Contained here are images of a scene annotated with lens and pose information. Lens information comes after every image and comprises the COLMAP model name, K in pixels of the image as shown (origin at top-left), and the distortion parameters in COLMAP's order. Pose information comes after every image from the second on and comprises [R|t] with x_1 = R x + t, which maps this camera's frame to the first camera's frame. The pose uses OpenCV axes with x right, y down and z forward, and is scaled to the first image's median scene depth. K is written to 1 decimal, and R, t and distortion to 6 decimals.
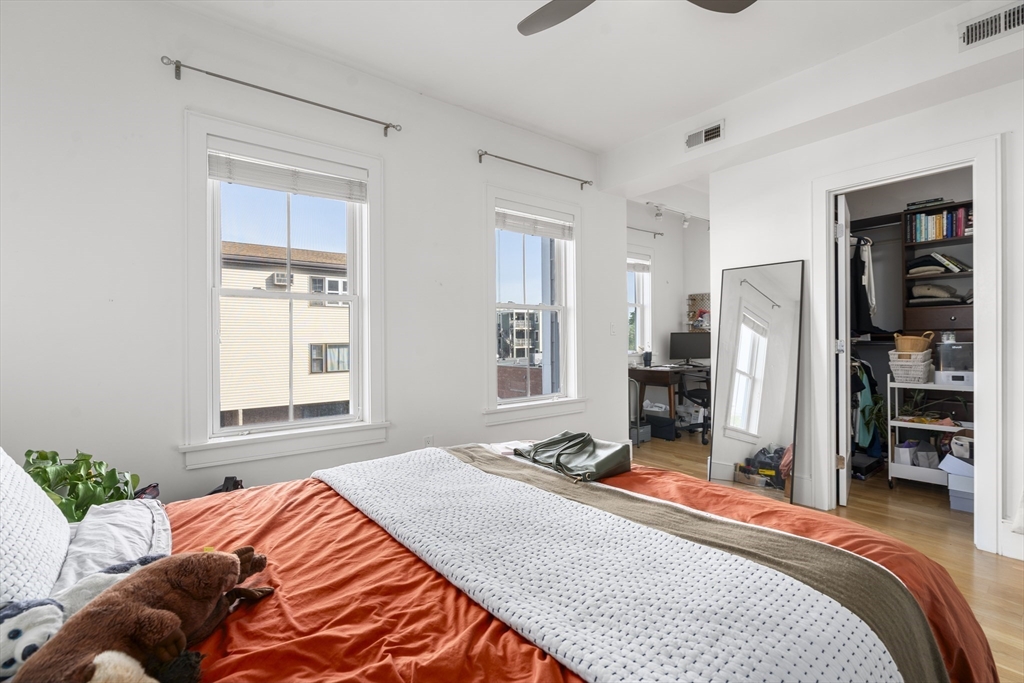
lens RADIAL K [[471.5, 0, 495.3], [0, 471.5, 334.8], [0, 0, 1]] dist [-0.006128, 0.003778]
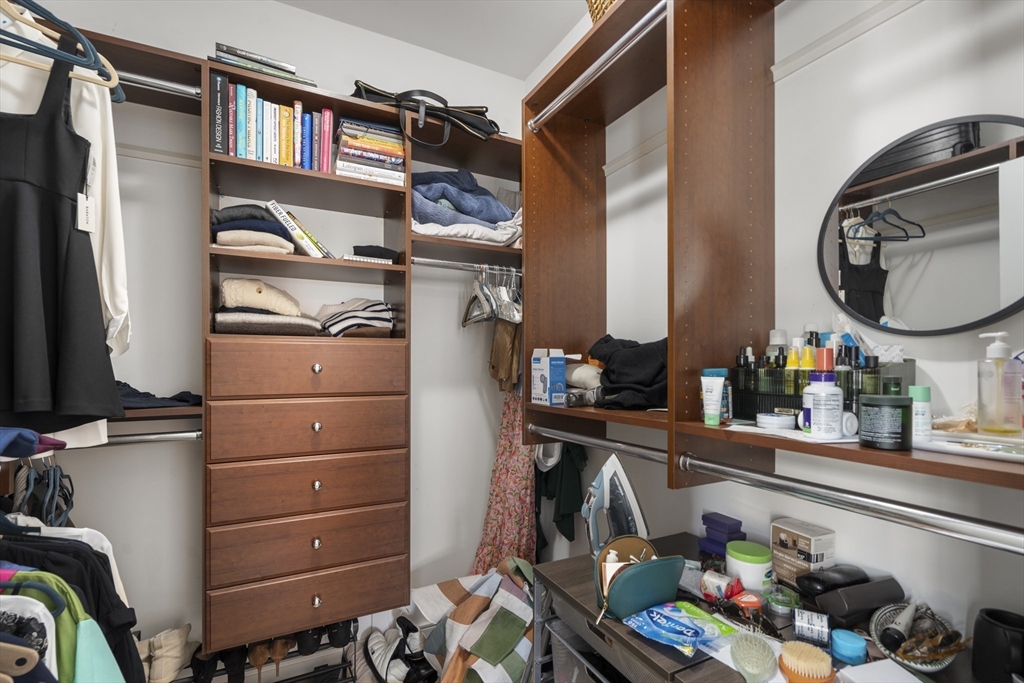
lens RADIAL K [[471.5, 0, 513.1], [0, 471.5, 373.4], [0, 0, 1]] dist [-0.006128, 0.003778]
pose [[0.177292, 0.004491, 0.984148, 0.475412], [-0.001755, 0.999989, -0.004247, -0.022235], [-0.984157, -0.000975, 0.177298, 0.600828]]
